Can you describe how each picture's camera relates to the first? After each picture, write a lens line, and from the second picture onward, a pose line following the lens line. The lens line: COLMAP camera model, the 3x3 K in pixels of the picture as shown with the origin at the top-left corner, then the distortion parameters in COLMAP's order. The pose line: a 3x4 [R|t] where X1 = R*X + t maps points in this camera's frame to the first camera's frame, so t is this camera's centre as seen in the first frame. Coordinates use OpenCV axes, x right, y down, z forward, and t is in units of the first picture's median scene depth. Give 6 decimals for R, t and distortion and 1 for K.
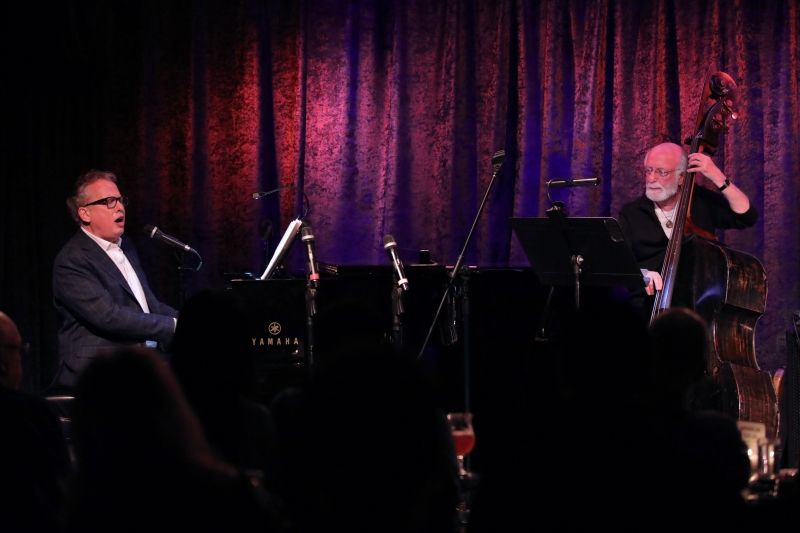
lens RADIAL K [[3606.1, 0, 401.9], [0, 3606.1, 266.9], [0, 0, 1]] dist [0.362854, 2.831856]
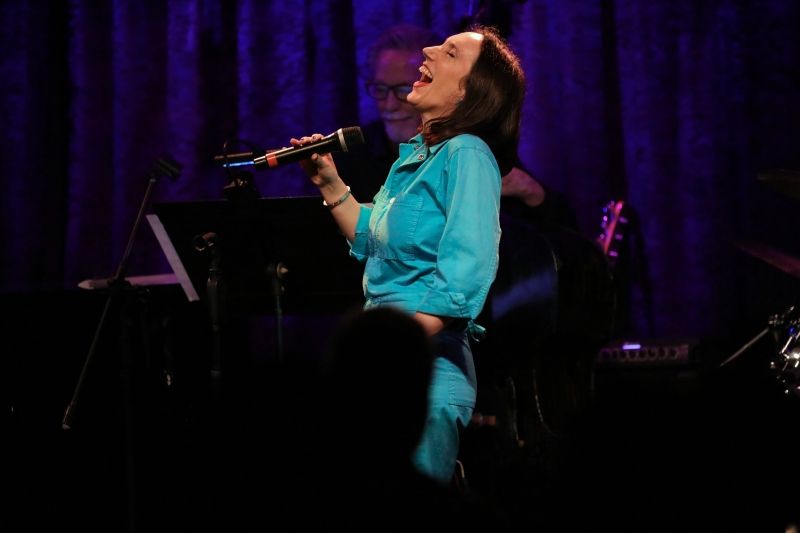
lens RADIAL K [[2464.5, 0, 398.1], [0, 2464.5, 265.1], [0, 0, 1]] dist [0.486633, -0.301685]
pose [[0.996637, -0.038383, 0.072403, 0.053737], [0.038562, 0.999256, -0.001076, -0.001560], [-0.072308, 0.003864, 0.997375, 0.604623]]
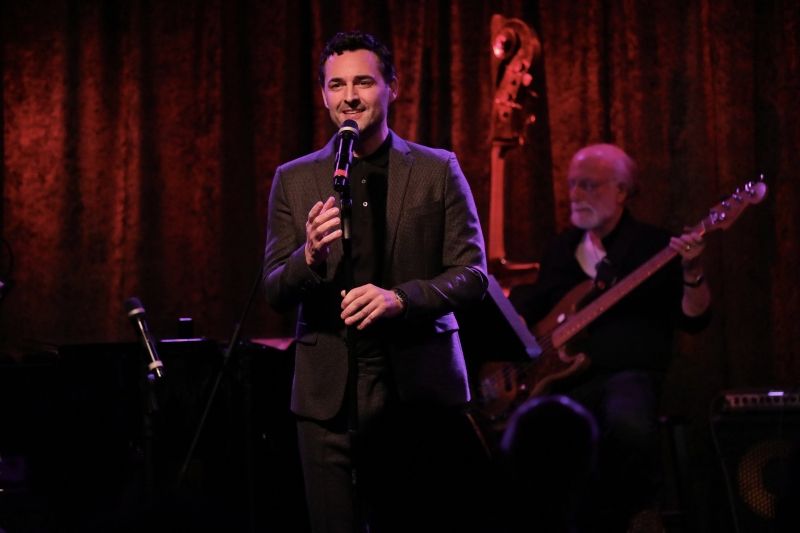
lens RADIAL K [[4321.0, 0, 415.7], [0, 4321.0, 269.3], [0, 0, 1]] dist [1.274864, 4.152686]
pose [[0.998603, -0.024642, 0.046744, 0.012026], [0.025323, 0.999581, -0.014040, -0.001329], [-0.046379, 0.015205, 0.998808, 0.167904]]
